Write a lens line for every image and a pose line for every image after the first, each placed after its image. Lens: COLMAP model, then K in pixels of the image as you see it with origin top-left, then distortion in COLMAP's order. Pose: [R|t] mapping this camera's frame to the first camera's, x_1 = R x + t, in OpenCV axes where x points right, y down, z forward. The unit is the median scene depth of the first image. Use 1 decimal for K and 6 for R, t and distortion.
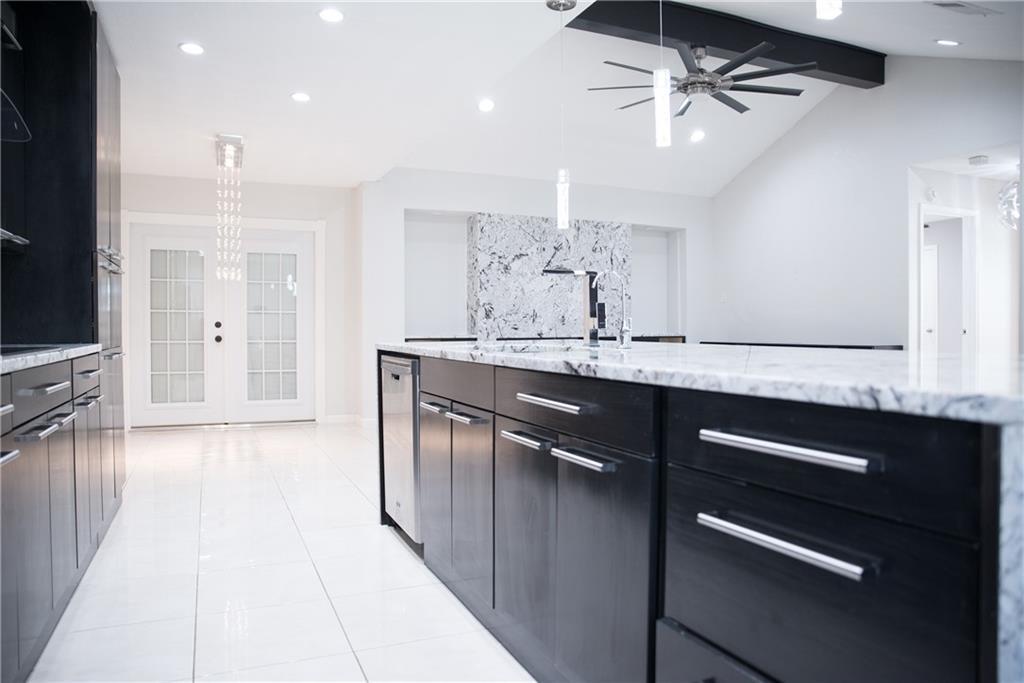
lens RADIAL K [[702.0, 0, 509.1], [0, 702.0, 345.3], [0, 0, 1]] dist [-0.130183, 0.096411]
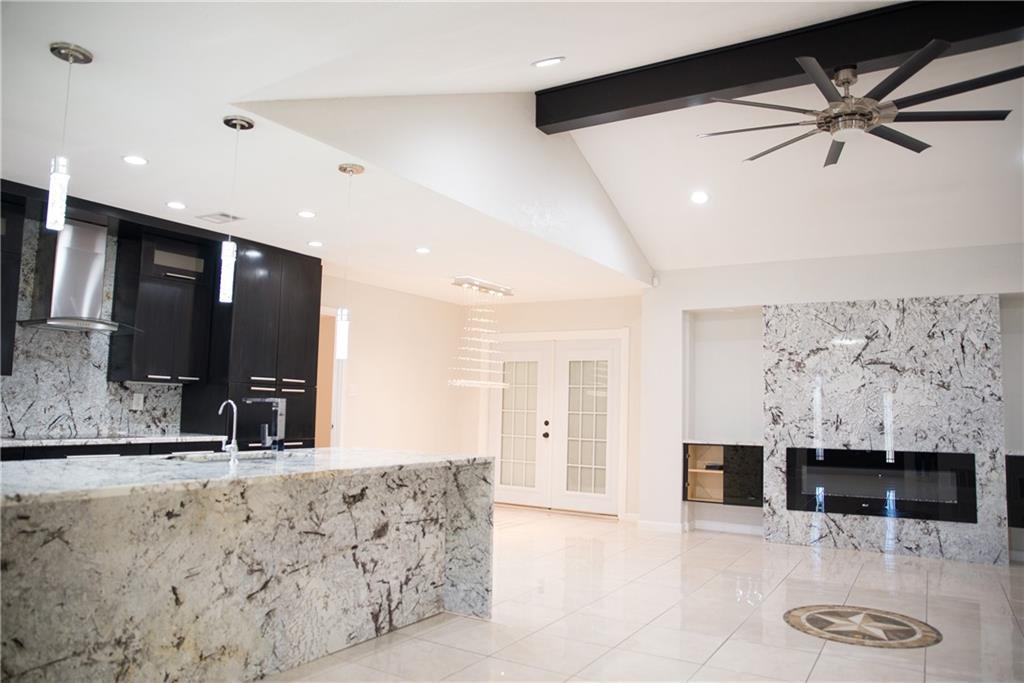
lens RADIAL K [[702.0, 0, 509.1], [0, 702.0, 345.3], [0, 0, 1]] dist [-0.130183, 0.096411]
pose [[0.573690, -0.056576, -0.817116, 0.479324], [-0.040678, 0.994413, -0.097411, -0.038343], [0.818061, 0.089123, 0.568184, 0.226338]]
